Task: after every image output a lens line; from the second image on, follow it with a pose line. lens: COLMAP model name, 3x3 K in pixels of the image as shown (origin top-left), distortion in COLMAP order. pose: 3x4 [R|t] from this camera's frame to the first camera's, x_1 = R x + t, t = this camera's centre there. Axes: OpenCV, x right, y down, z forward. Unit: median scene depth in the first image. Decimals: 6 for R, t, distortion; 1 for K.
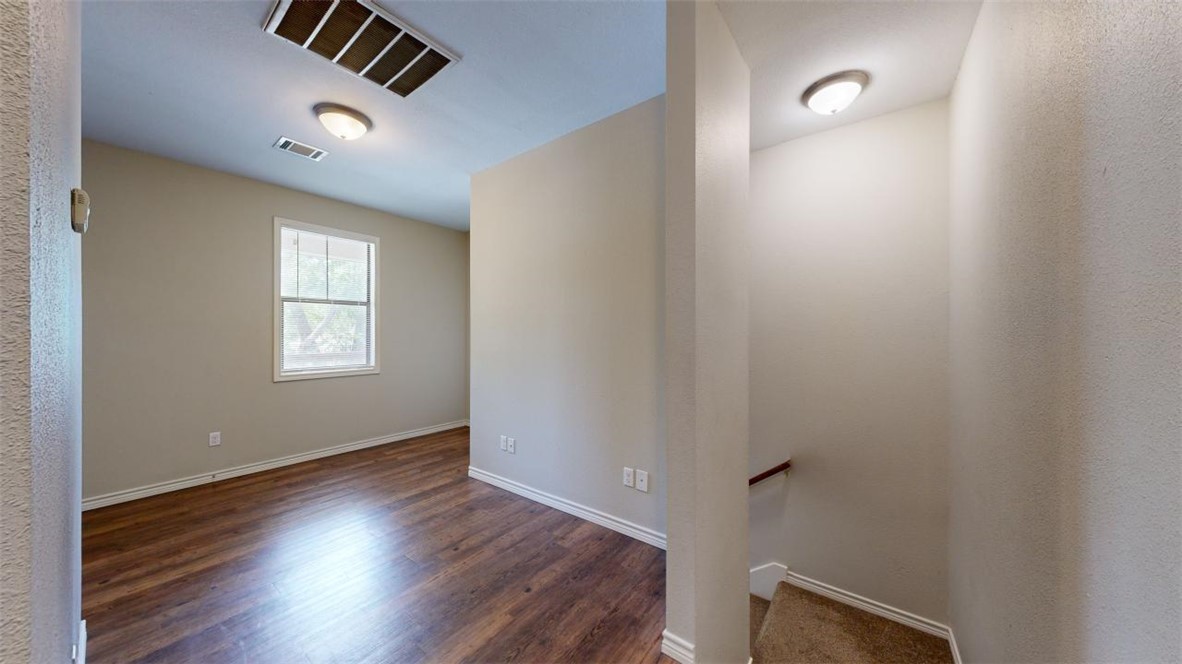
lens RADIAL K [[372.6, 0, 591.0], [0, 372.6, 332.0], [0, 0, 1]] dist [-0.000036, 0.000012]
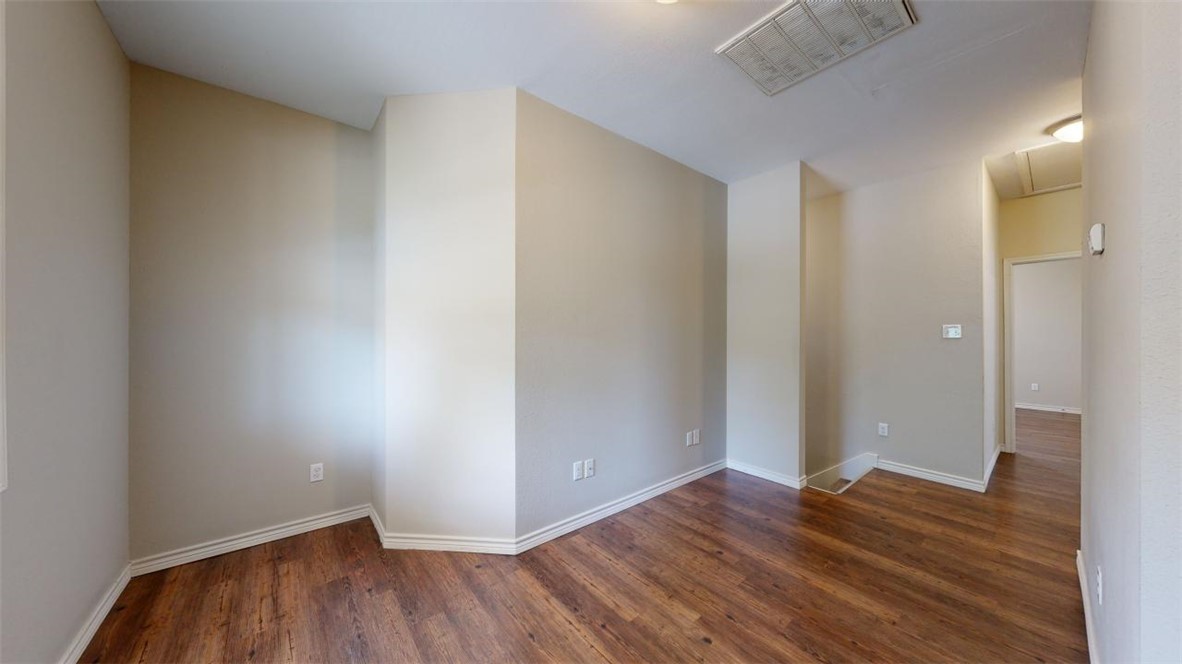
lens RADIAL K [[372.6, 0, 591.0], [0, 372.6, 332.0], [0, 0, 1]] dist [-0.000036, 0.000012]
pose [[0.238762, 0.006279, 0.971058, -1.069002], [-0.004506, 0.999975, -0.005358, 0.004652], [-0.971068, -0.003096, 0.238785, 0.834551]]
